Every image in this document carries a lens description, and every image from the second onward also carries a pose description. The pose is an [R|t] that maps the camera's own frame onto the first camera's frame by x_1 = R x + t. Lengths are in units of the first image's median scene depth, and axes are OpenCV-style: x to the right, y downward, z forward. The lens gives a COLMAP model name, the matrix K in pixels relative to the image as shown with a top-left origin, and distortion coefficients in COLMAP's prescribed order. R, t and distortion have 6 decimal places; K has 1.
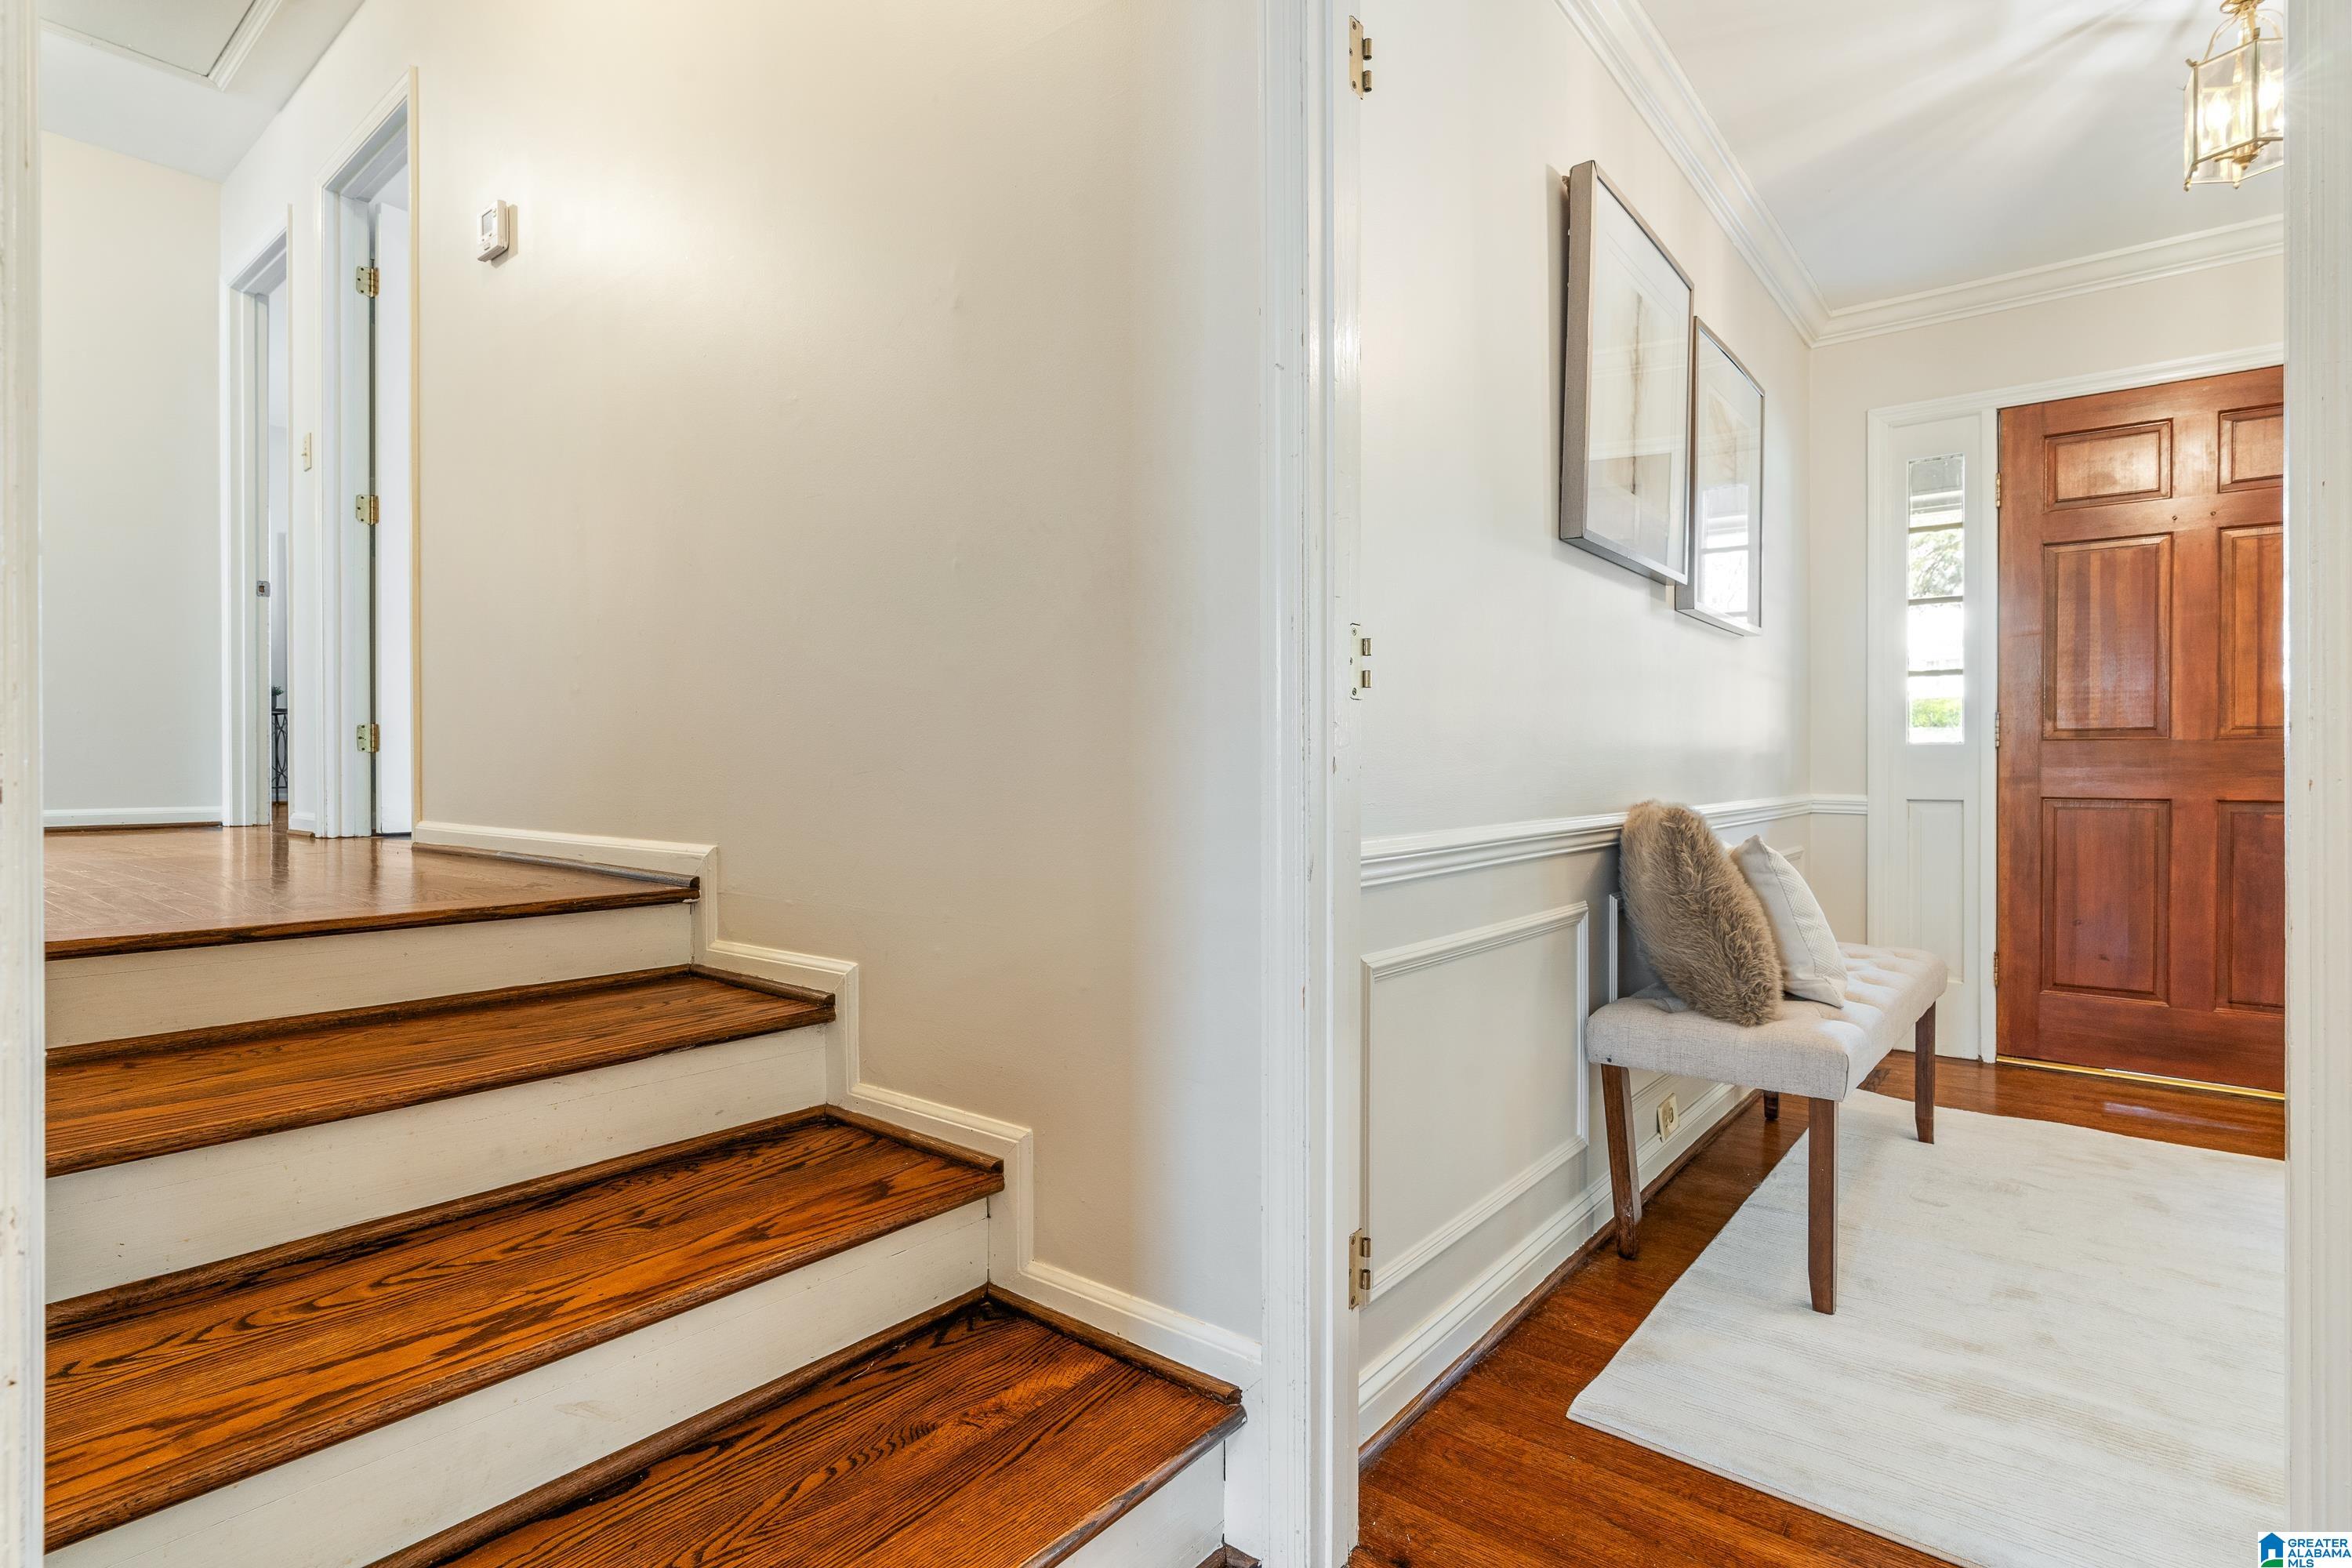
lens RADIAL K [[1162.4, 0, 1165.4], [0, 1162.4, 769.9], [0, 0, 1]] dist [-0.000535, 0.001049]
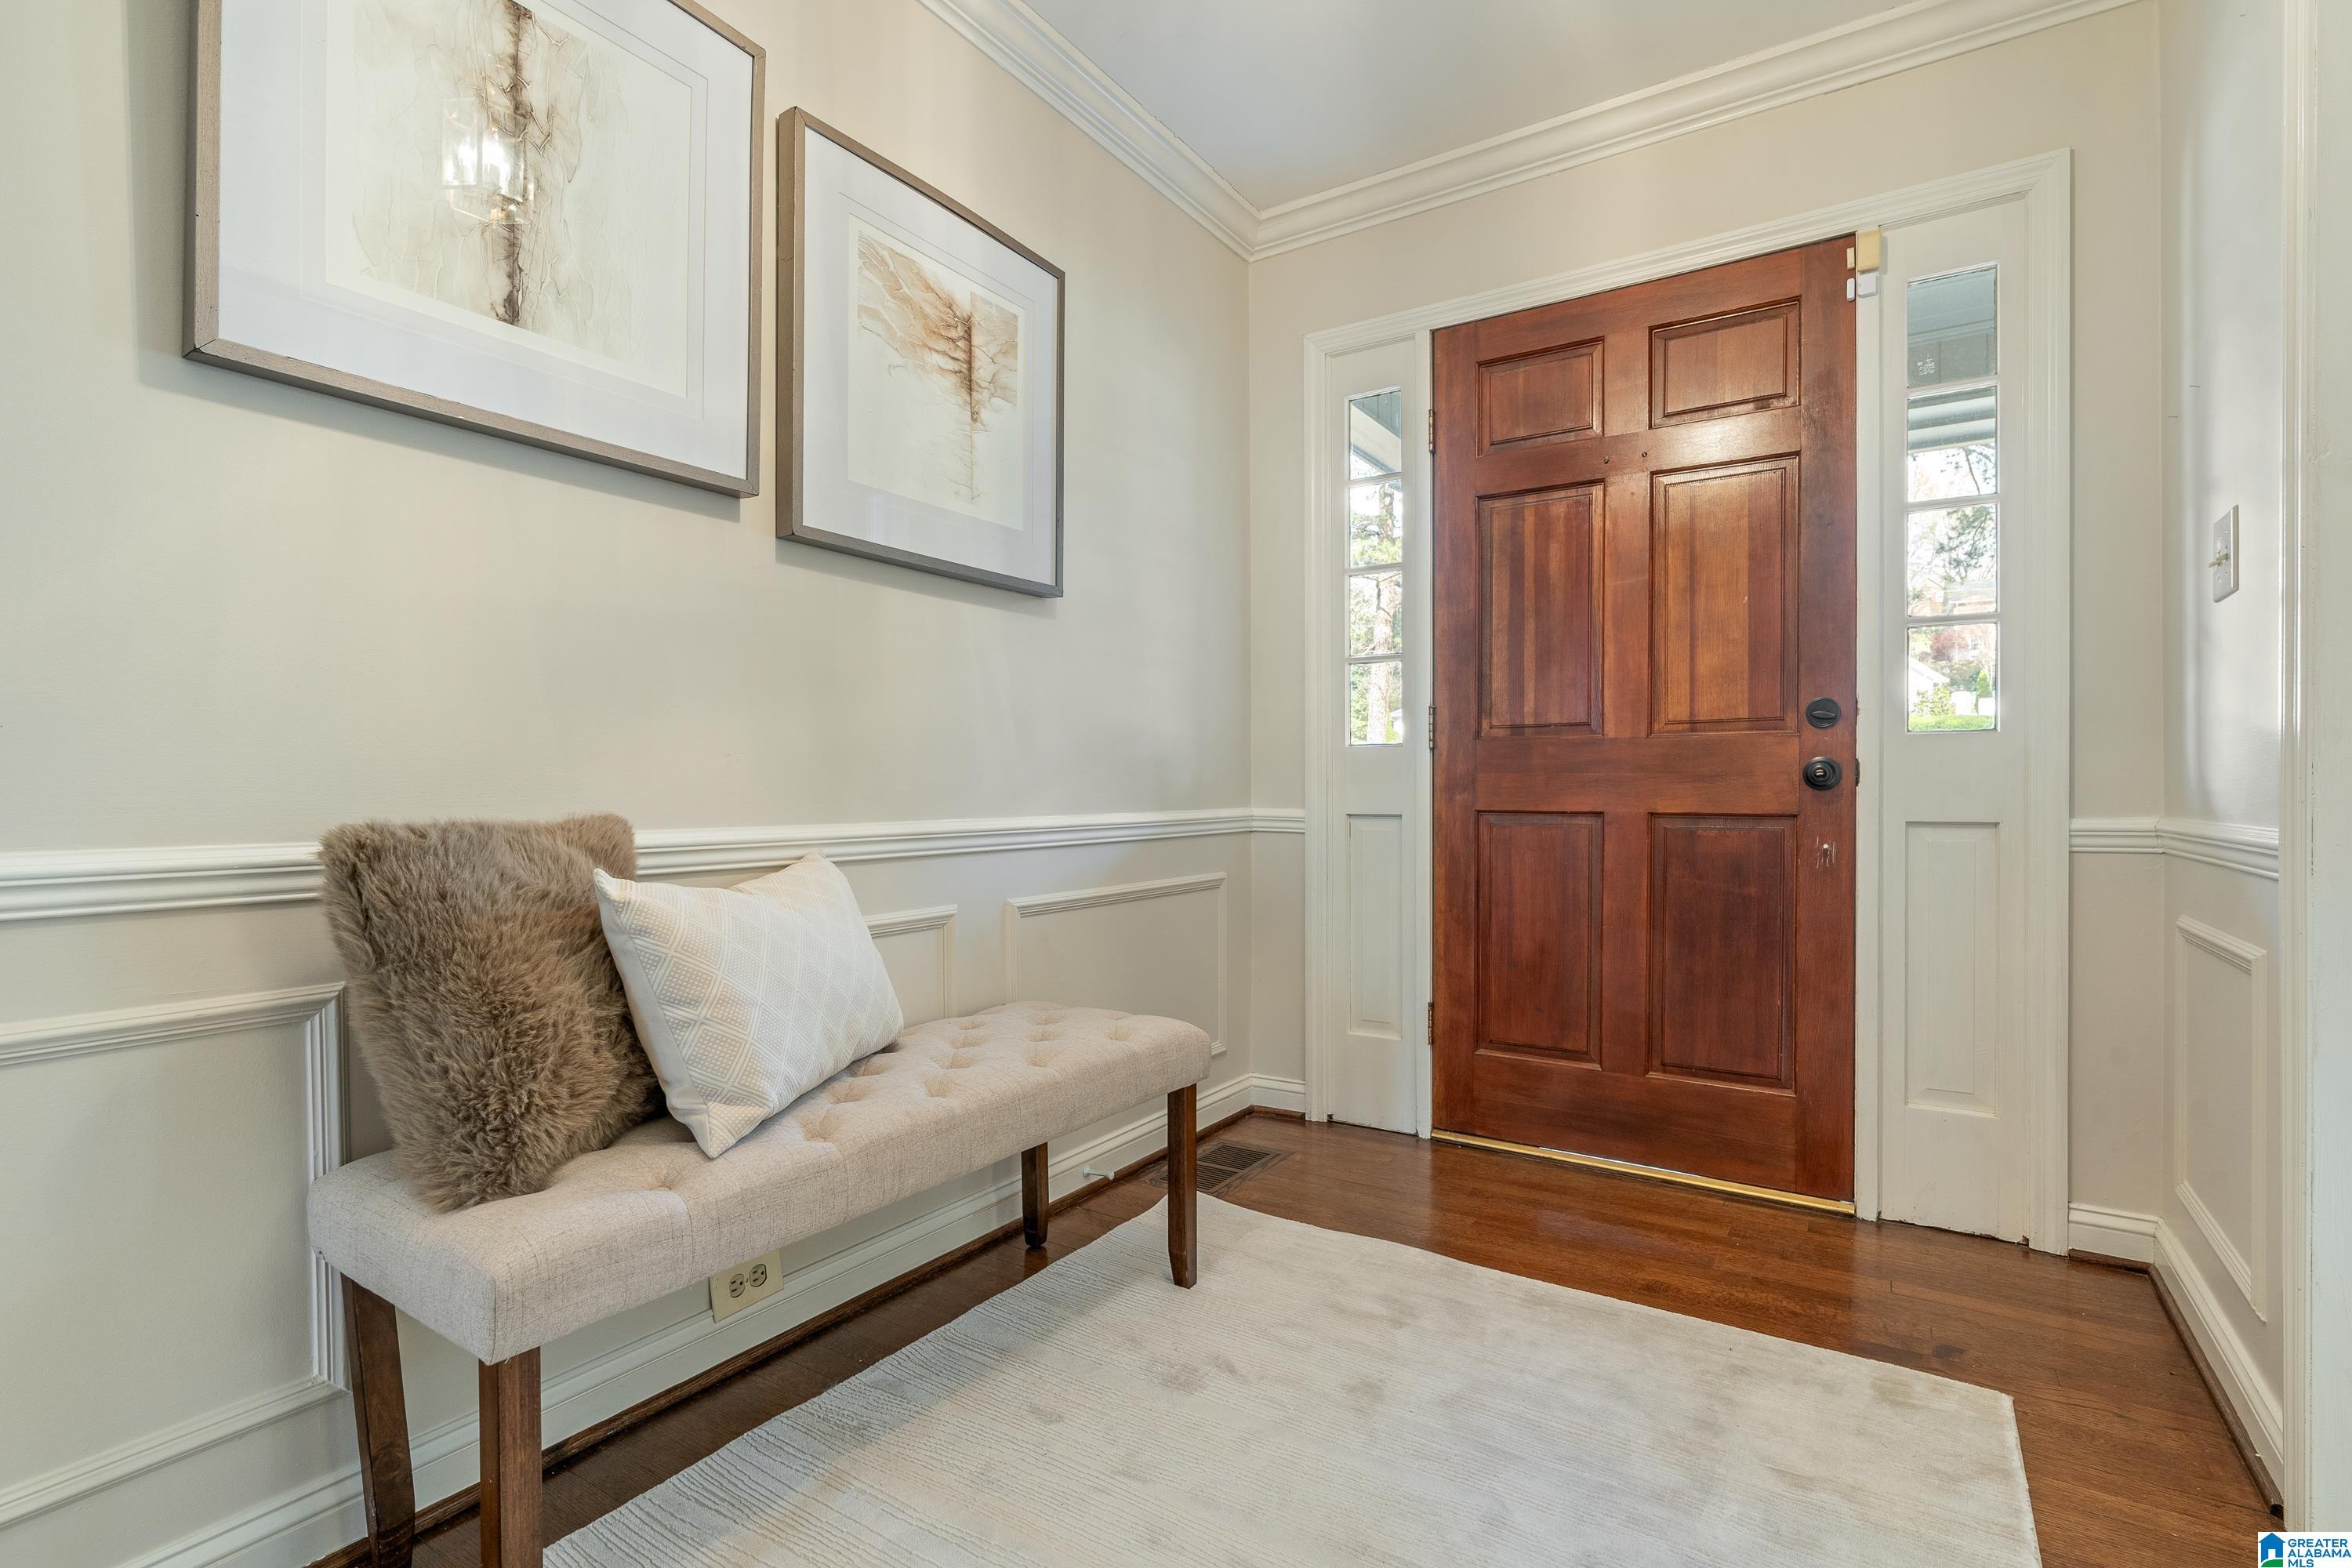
lens RADIAL K [[1101.0, 0, 1169.3], [0, 1101.0, 798.8], [0, 0, 1]] dist [0.001513, 0.000549]
pose [[0.996006, -0.003037, 0.089239, 0.478209], [0.002503, 0.999978, 0.006095, 0.010195], [-0.089255, -0.005847, 0.995992, 0.258980]]
